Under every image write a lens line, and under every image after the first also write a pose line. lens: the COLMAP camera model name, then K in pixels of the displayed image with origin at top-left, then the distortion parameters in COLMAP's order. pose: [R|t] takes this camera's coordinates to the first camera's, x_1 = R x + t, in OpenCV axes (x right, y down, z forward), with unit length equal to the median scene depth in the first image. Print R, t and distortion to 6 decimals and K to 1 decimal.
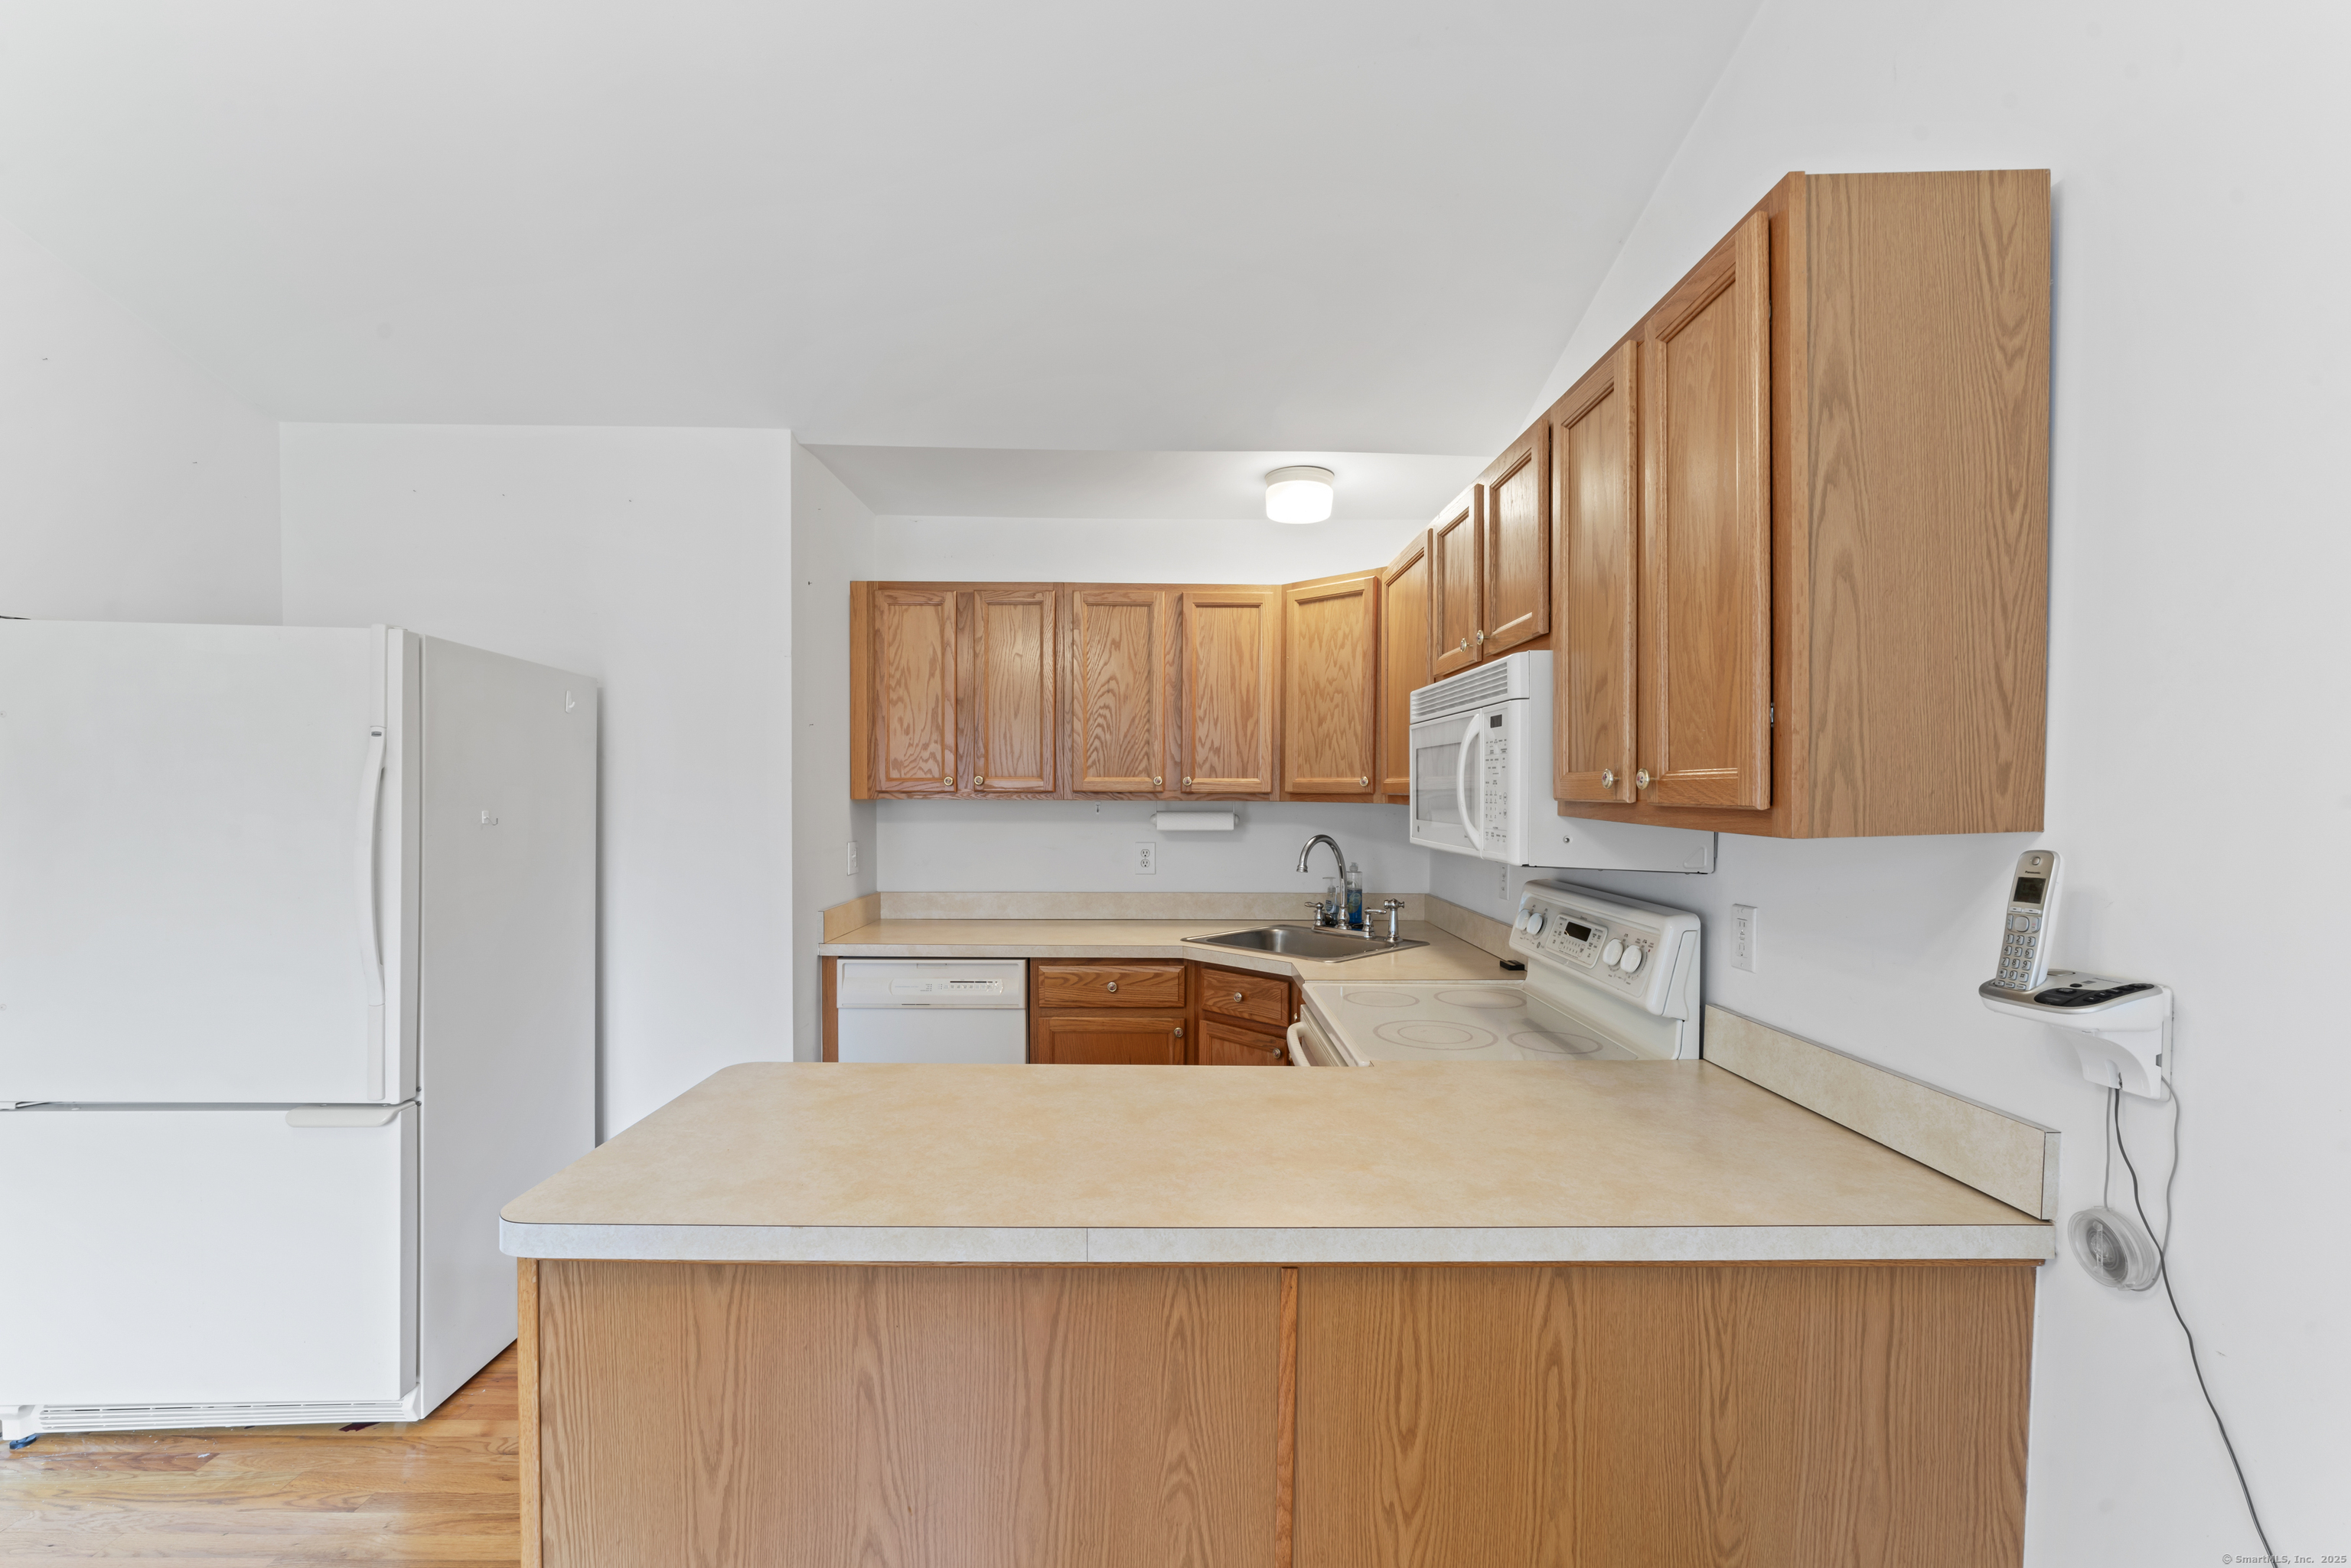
lens RADIAL K [[993.4, 0, 1178.9], [0, 993.4, 825.8], [0, 0, 1]] dist [-0.005246, 0.000296]
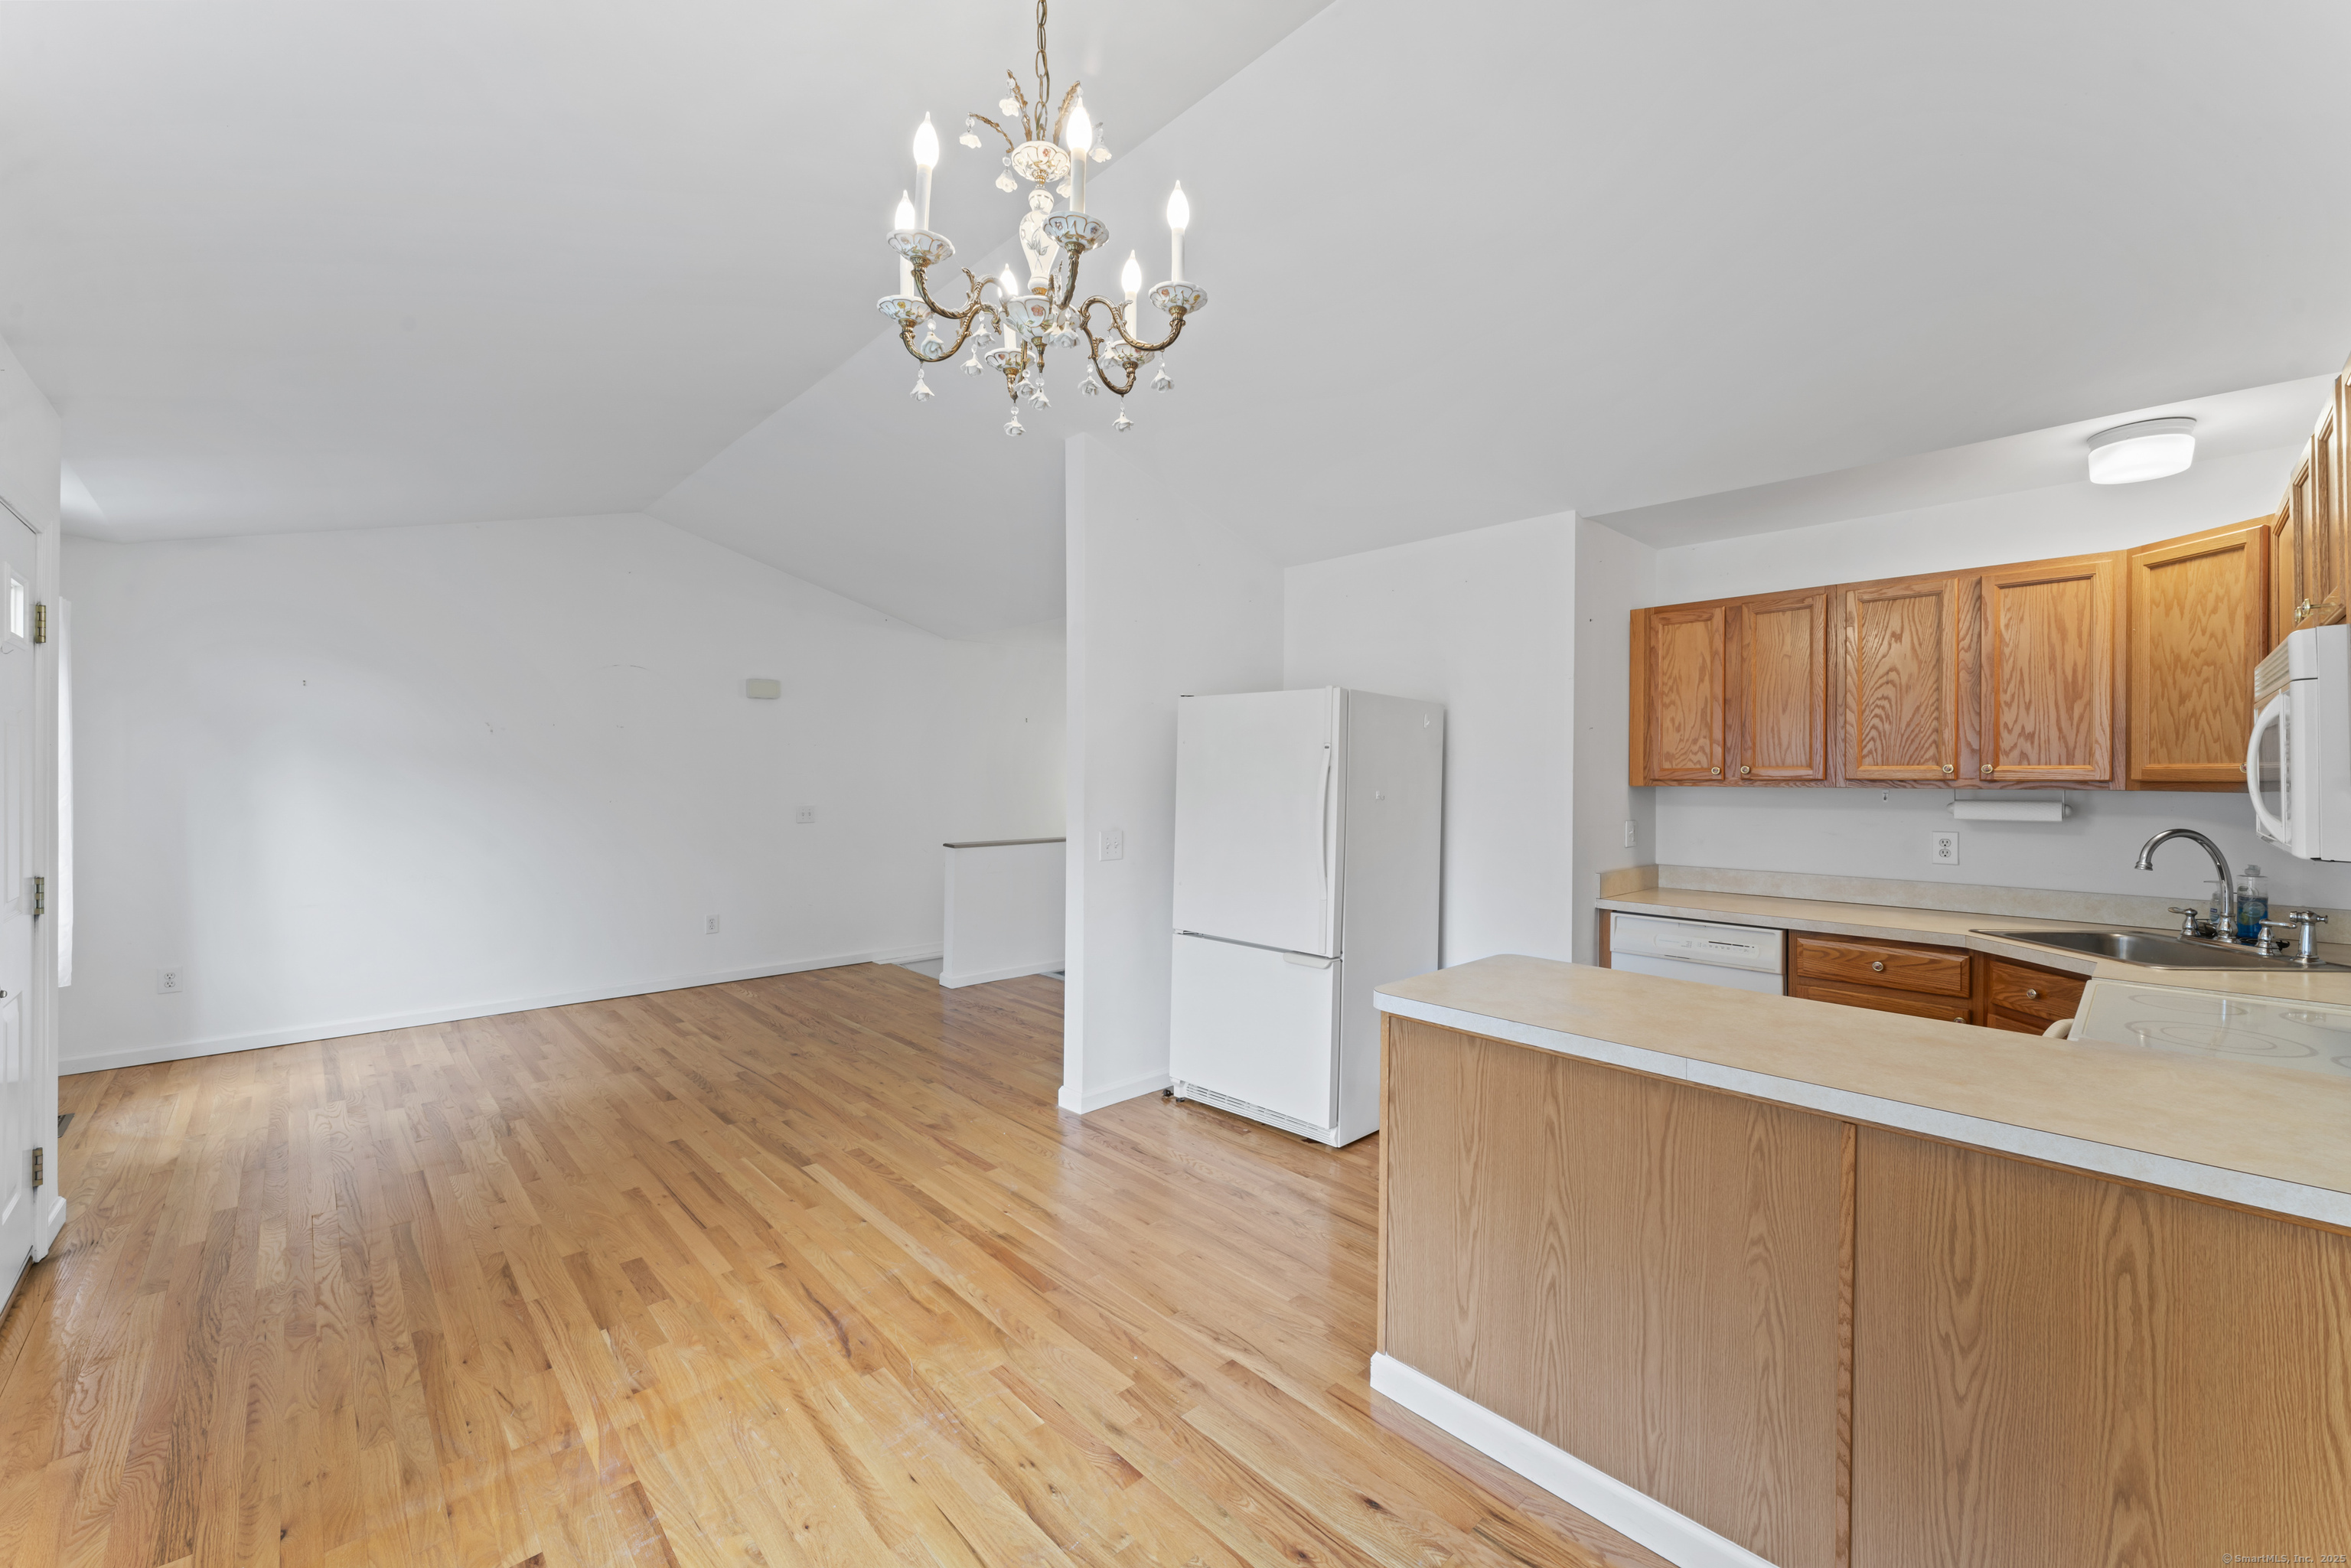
lens RADIAL K [[934.0, 0, 1179.2], [0, 934.0, 779.1], [0, 0, 1]] dist [-0.001076, -0.000005]
pose [[0.675567, -0.000801, -0.737299, 0.153853], [-0.025487, 0.999376, -0.024439, 0.007698], [0.736858, 0.035302, 0.675125, -0.202959]]
